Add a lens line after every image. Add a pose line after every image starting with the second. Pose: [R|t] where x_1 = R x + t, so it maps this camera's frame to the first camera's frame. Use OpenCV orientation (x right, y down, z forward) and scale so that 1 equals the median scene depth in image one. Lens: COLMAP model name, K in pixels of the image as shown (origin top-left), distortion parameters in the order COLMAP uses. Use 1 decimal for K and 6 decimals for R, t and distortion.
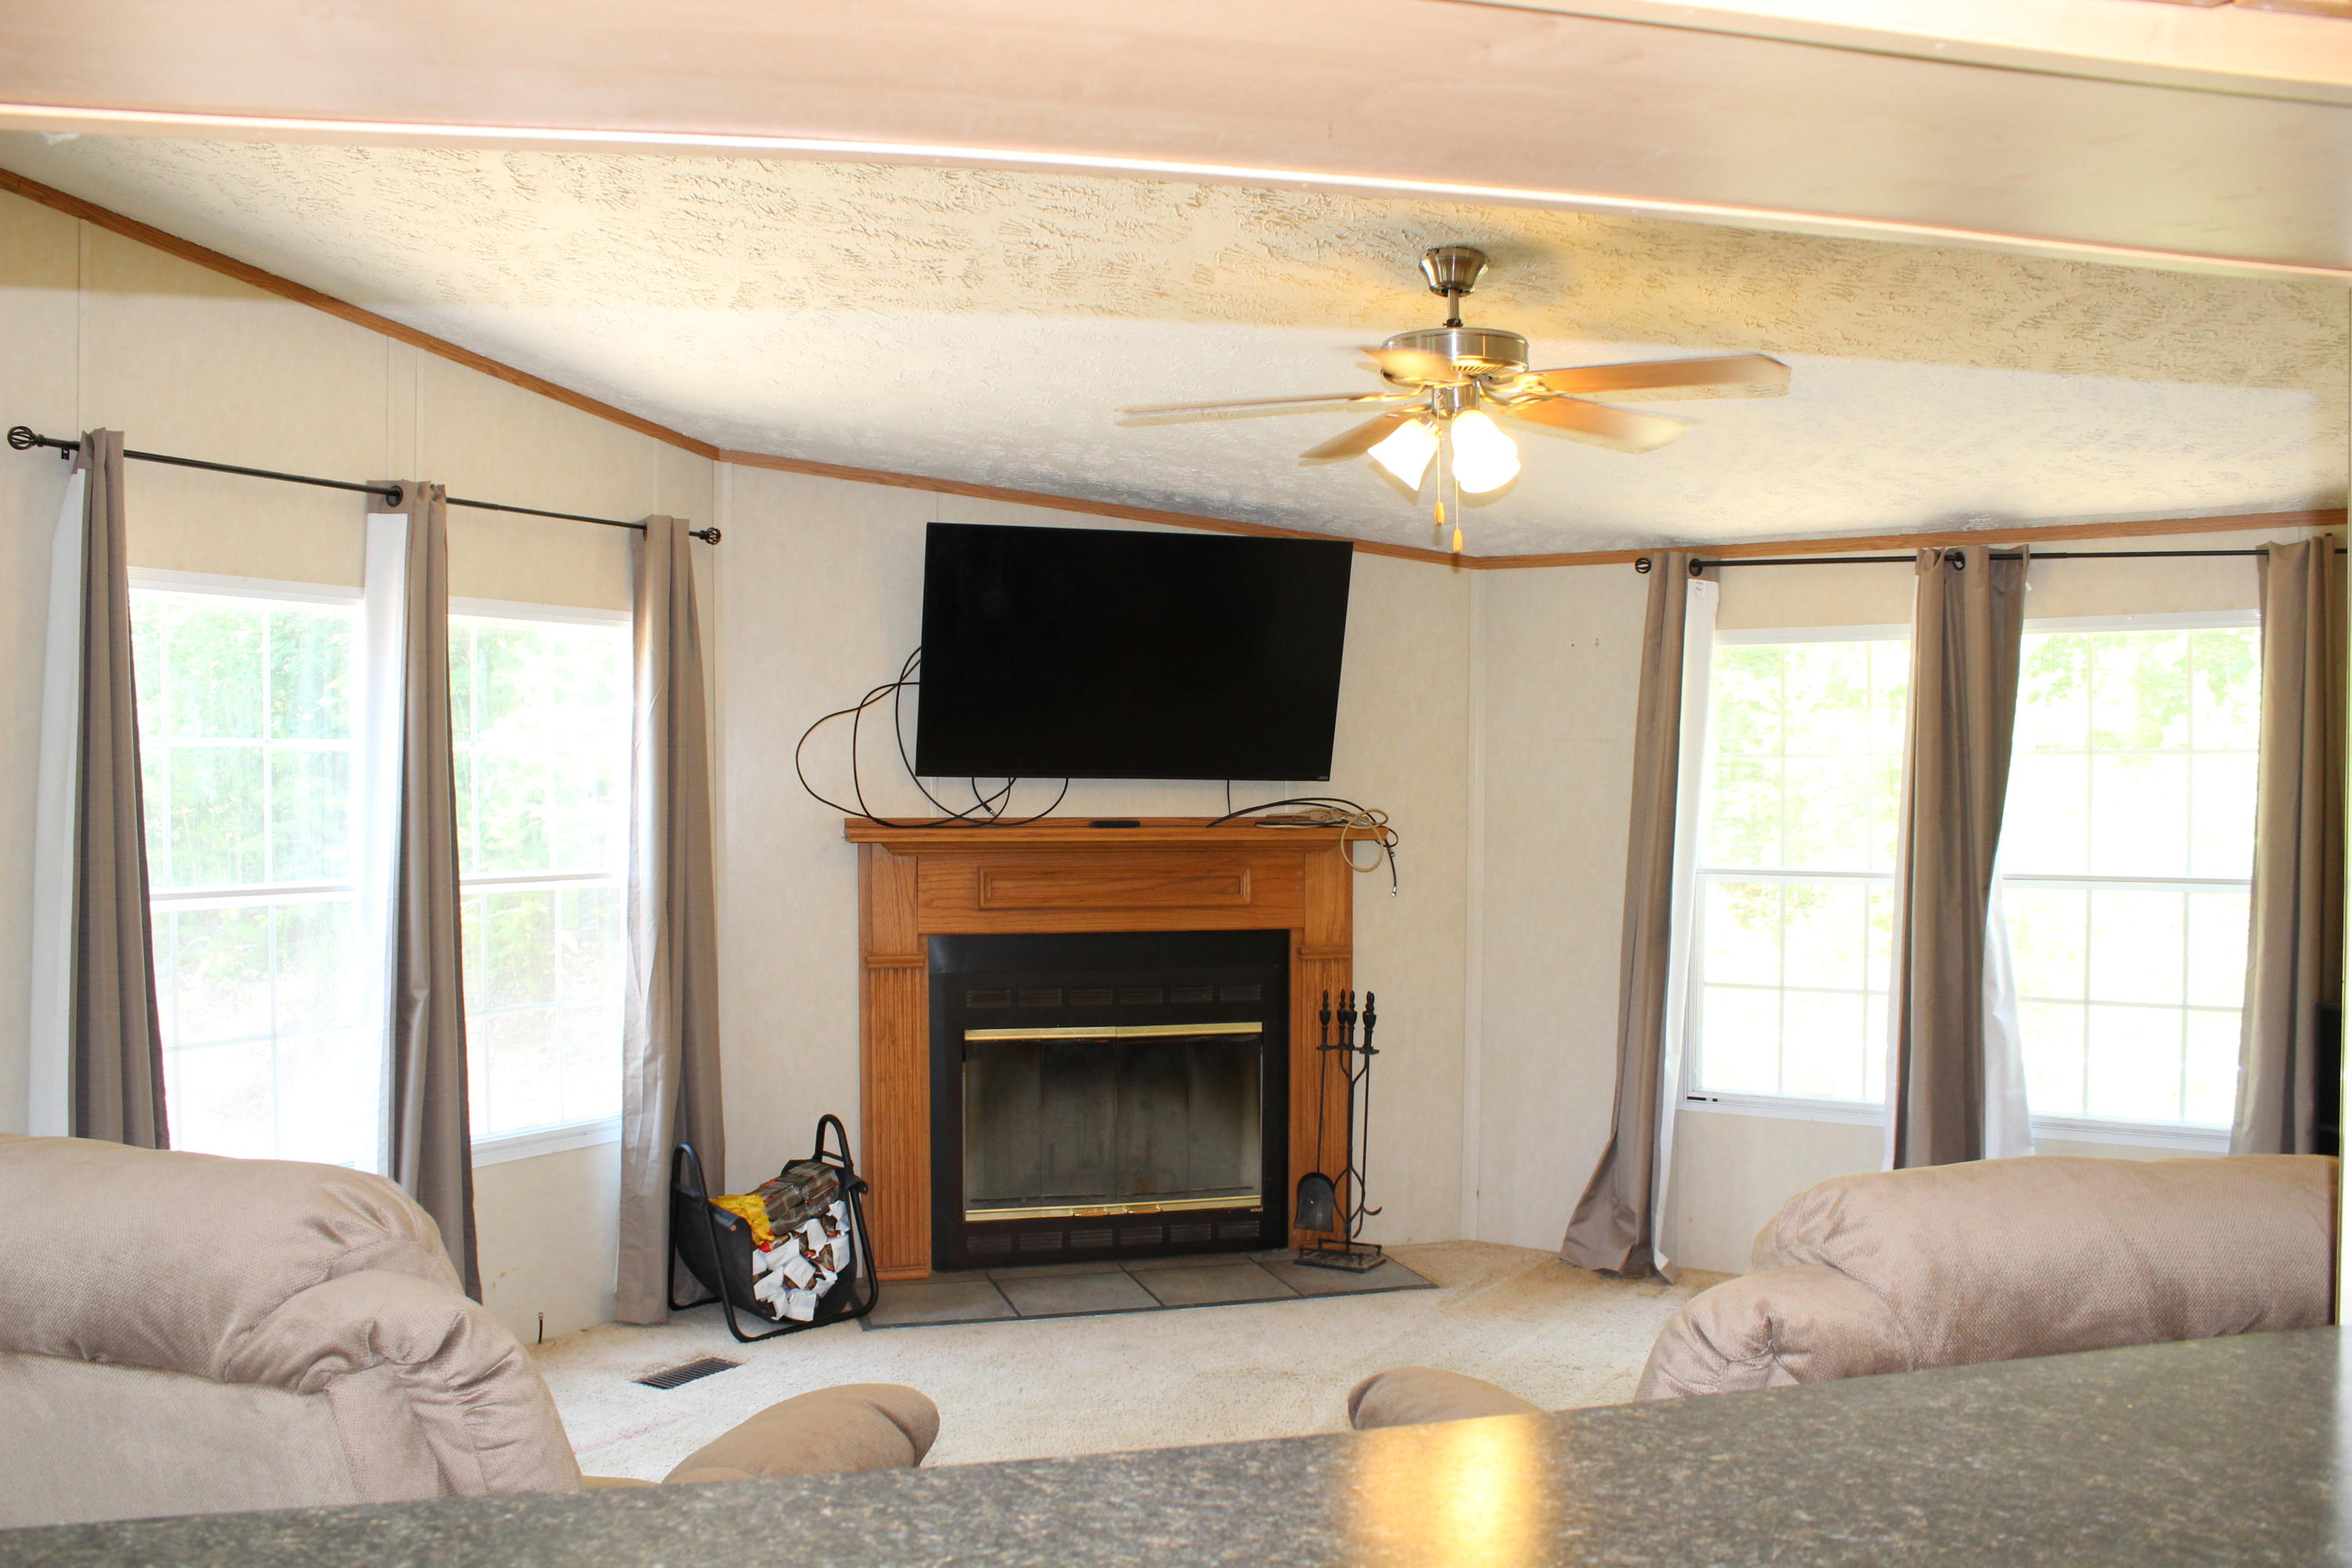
lens RADIAL K [[1919.1, 0, 1176.0], [0, 1919.1, 784.0], [0, 0, 1]] dist [-0.190739, 0.165682]
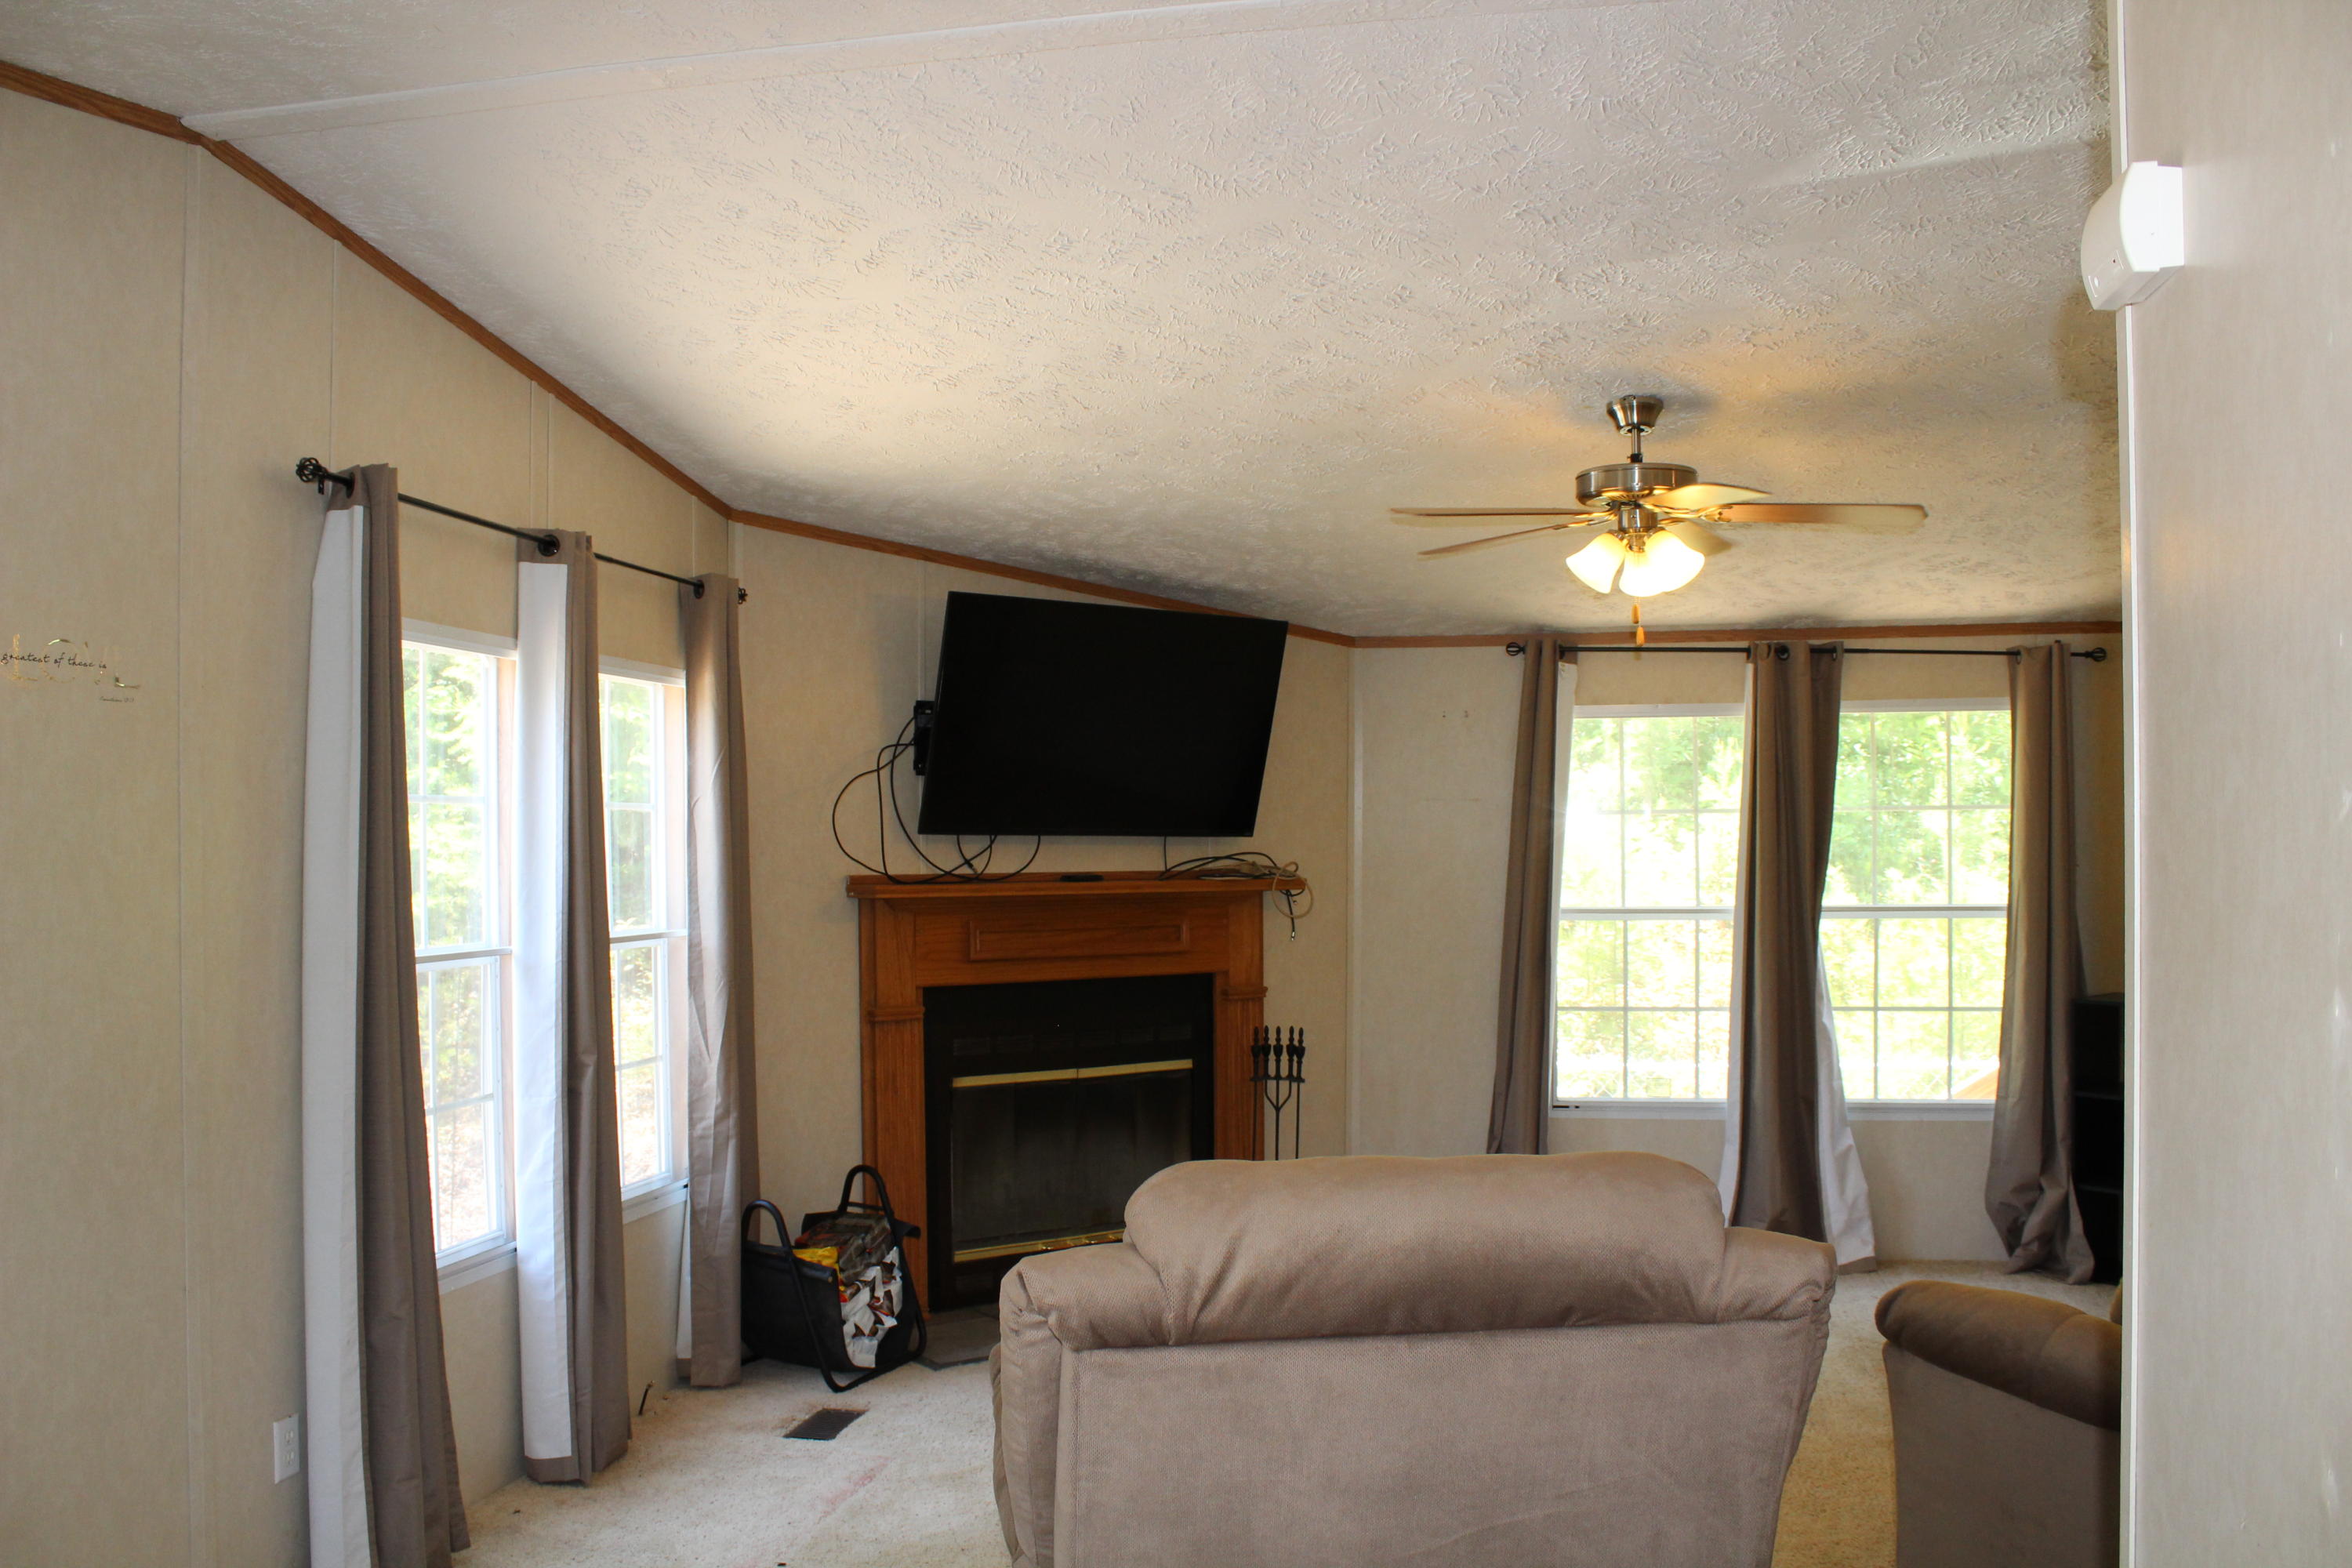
lens RADIAL K [[1919.1, 0, 1176.0], [0, 1919.1, 784.0], [0, 0, 1]] dist [-0.190739, 0.165682]
pose [[0.939478, 0.003865, 0.342588, -0.371748], [0.006319, 0.999571, -0.028607, -0.000738], [-0.342552, 0.029041, 0.939050, -0.023854]]
